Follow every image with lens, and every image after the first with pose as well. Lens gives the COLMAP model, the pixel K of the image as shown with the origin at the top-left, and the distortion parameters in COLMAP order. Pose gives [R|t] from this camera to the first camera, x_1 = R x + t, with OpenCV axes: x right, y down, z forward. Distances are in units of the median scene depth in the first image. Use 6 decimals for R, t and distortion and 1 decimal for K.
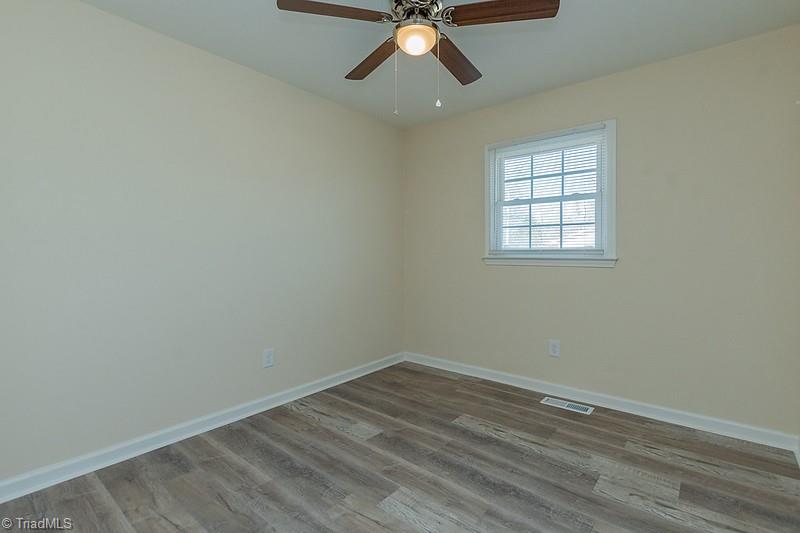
lens RADIAL K [[382.3, 0, 400.1], [0, 382.3, 260.4], [0, 0, 1]] dist [0.002962, -0.000214]
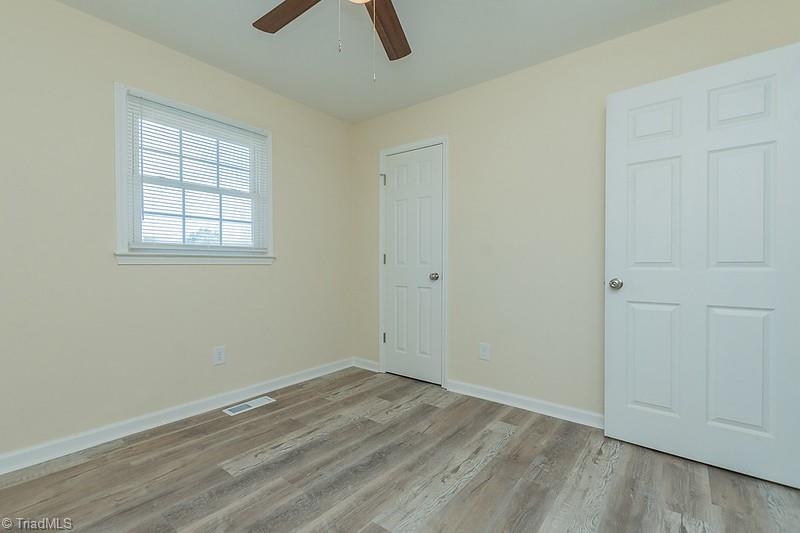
lens RADIAL K [[382.3, 0, 400.1], [0, 382.3, 260.4], [0, 0, 1]] dist [0.002962, -0.000214]
pose [[-0.068875, 0.013348, 0.997536, -0.628188], [0.020274, 0.999723, -0.011977, 0.031066], [-0.997419, 0.019399, -0.069126, 0.746200]]
